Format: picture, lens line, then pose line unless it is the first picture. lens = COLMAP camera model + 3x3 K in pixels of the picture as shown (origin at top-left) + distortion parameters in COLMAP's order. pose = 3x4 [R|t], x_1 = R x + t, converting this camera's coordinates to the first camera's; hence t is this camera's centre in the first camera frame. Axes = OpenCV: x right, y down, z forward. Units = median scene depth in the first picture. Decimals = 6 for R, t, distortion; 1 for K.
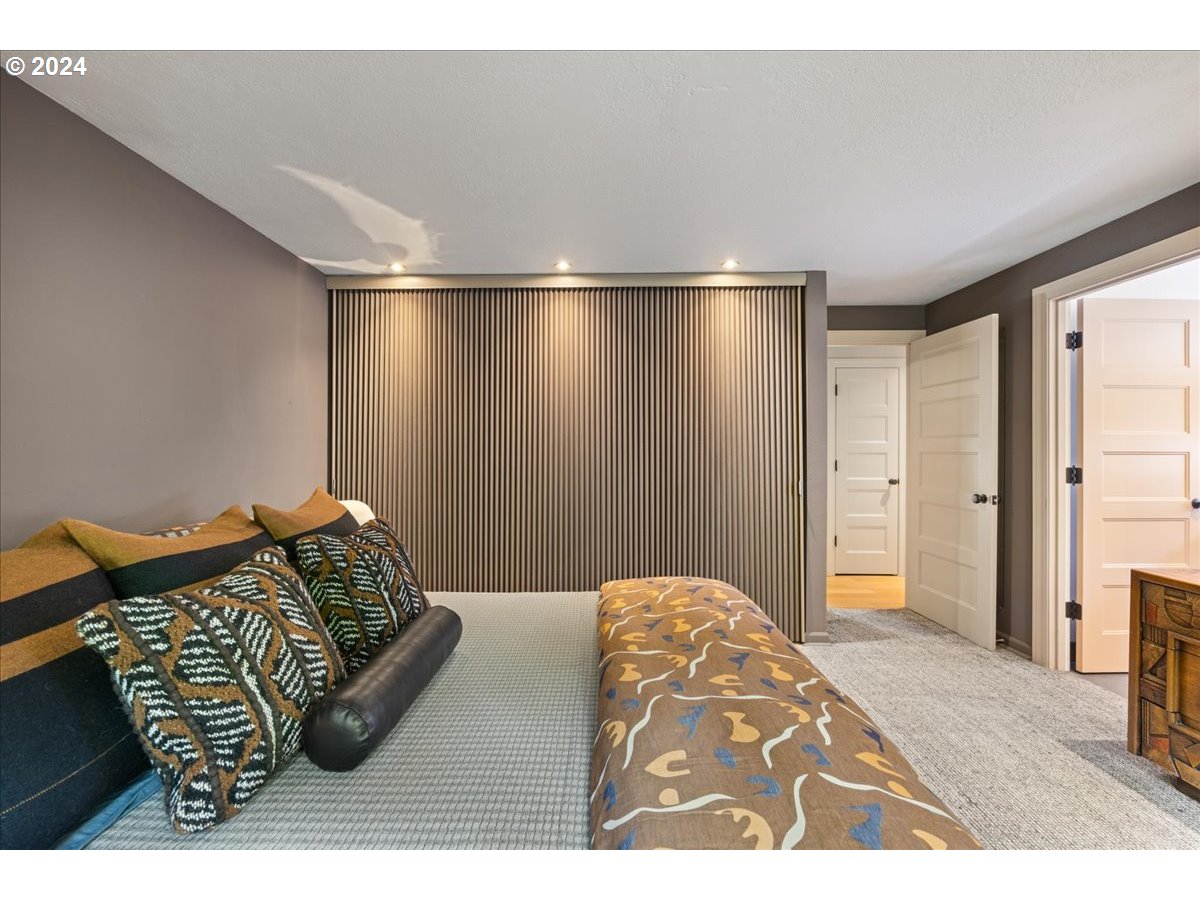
lens RADIAL K [[480.6, 0, 591.7], [0, 480.6, 453.6], [0, 0, 1]] dist [-0.000172, 0.000073]
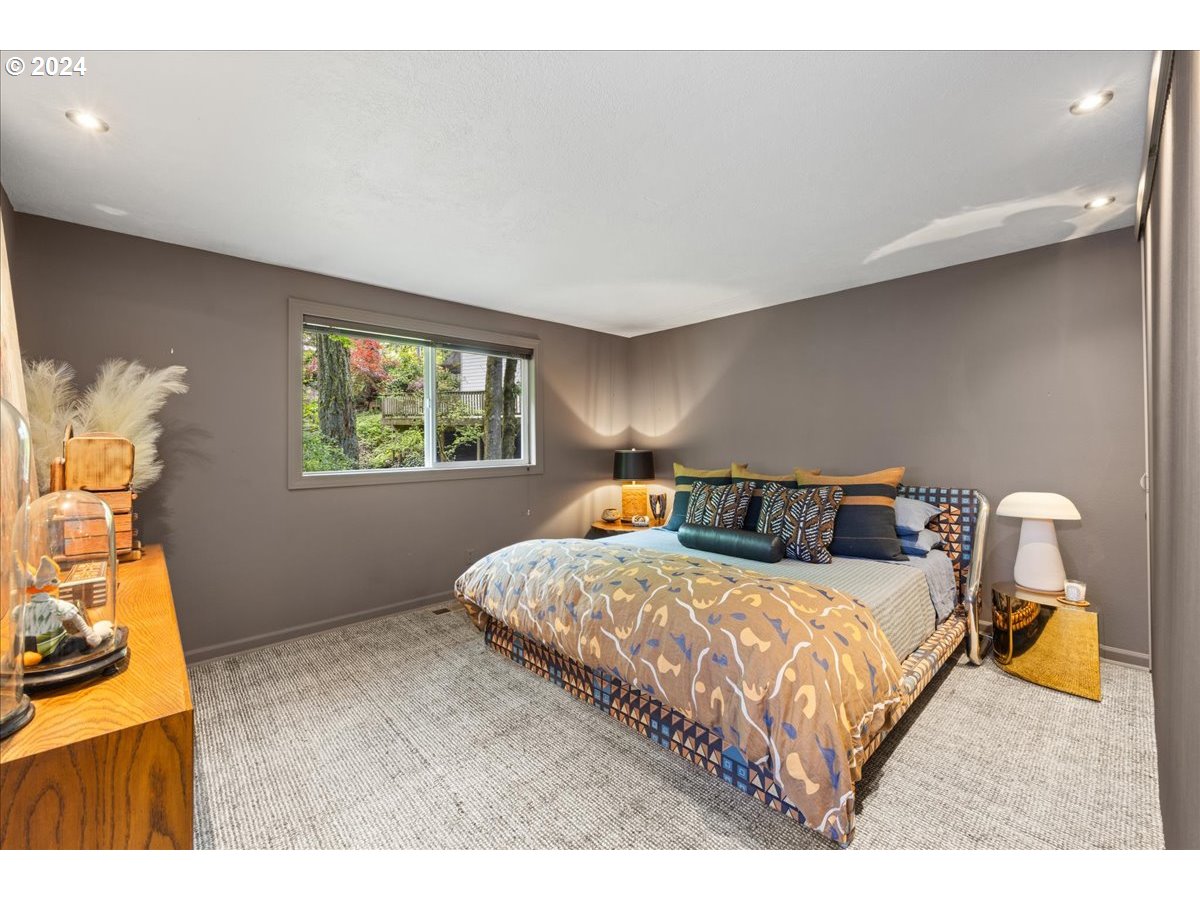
lens RADIAL K [[480.6, 0, 591.7], [0, 480.6, 453.6], [0, 0, 1]] dist [-0.000172, 0.000073]
pose [[-0.727840, 0.021975, -0.685395, 0.895882], [0.007544, 0.999683, 0.024041, -0.006507], [0.685706, 0.012327, -0.727774, 1.228708]]
